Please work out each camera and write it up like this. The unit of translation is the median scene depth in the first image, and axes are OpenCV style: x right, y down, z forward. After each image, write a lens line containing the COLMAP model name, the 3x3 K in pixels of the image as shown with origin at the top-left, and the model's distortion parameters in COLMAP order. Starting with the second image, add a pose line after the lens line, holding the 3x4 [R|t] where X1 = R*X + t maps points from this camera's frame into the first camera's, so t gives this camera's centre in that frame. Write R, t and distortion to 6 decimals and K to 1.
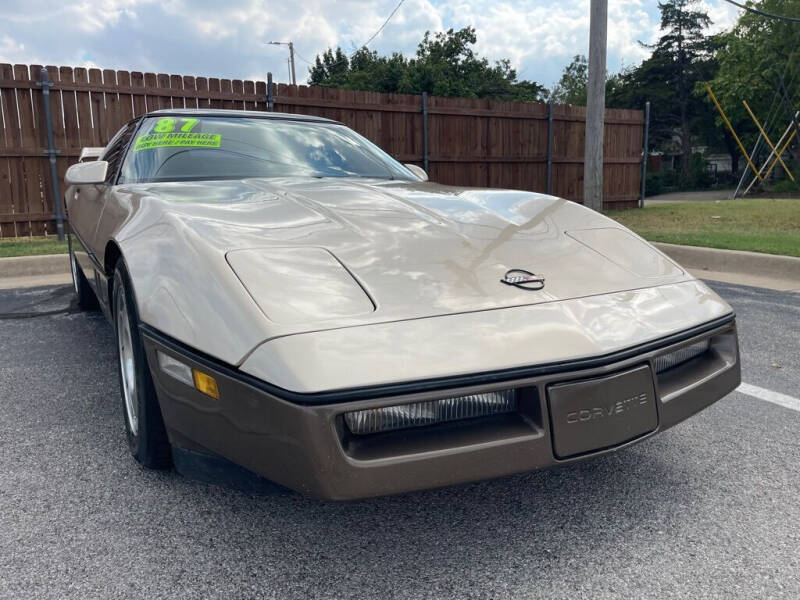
lens RADIAL K [[603.0, 0, 406.1], [0, 603.0, 301.9], [0, 0, 1]] dist [0.073823, -0.096387]
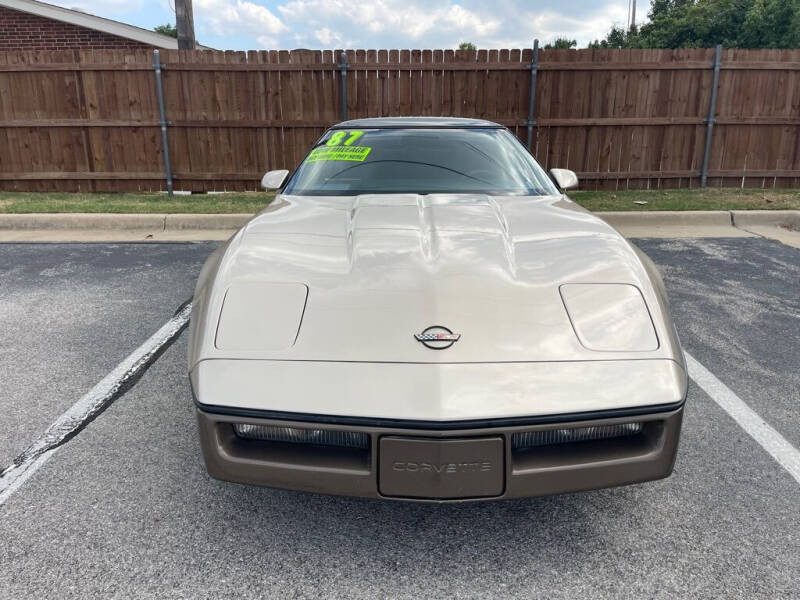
lens RADIAL K [[603.0, 0, 404.4], [0, 603.0, 294.6], [0, 0, 1]] dist [0.073823, -0.096387]
pose [[0.862570, 0.146327, -0.484316, 0.154140], [-0.104531, 0.988152, 0.112380, -0.054214], [0.495022, -0.046309, 0.867645, -0.007089]]
